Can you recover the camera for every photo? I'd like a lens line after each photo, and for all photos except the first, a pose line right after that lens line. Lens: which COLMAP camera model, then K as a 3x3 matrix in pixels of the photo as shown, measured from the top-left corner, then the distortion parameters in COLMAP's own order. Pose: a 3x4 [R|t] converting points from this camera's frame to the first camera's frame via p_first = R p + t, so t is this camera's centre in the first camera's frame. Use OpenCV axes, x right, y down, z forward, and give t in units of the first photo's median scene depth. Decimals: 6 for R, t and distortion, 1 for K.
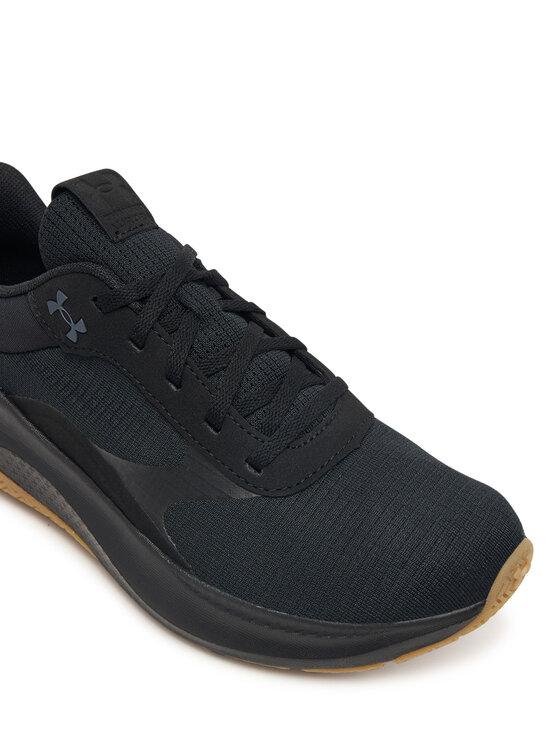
lens RADIAL K [[974.6, 0, 280.9], [0, 974.6, 373.3], [0, 0, 1]] dist [0.205621, 0.000000]
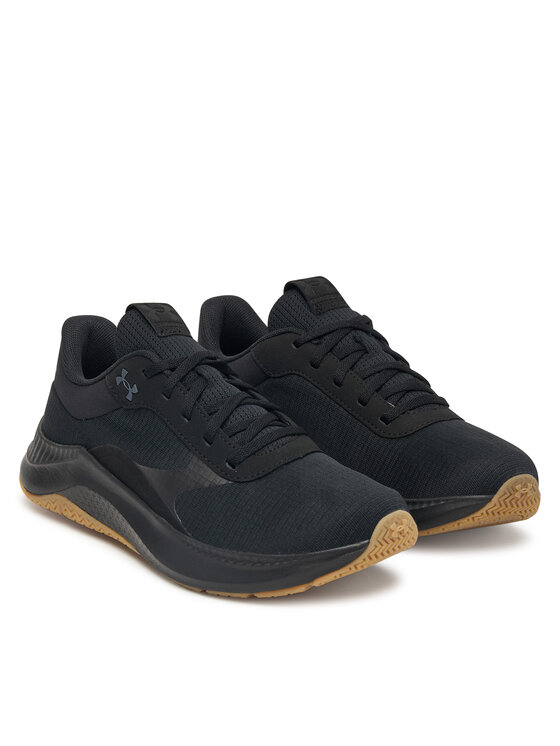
lens RADIAL K [[1693.8, 0, 280.3], [0, 1693.8, 372.7], [0, 0, 1]] dist [-0.072442, 0.000000]
pose [[0.978661, -0.013088, -0.205062, 0.572875], [-0.054561, 0.945593, -0.320745, 0.776400], [0.198103, 0.325089, 0.924701, -1.438647]]
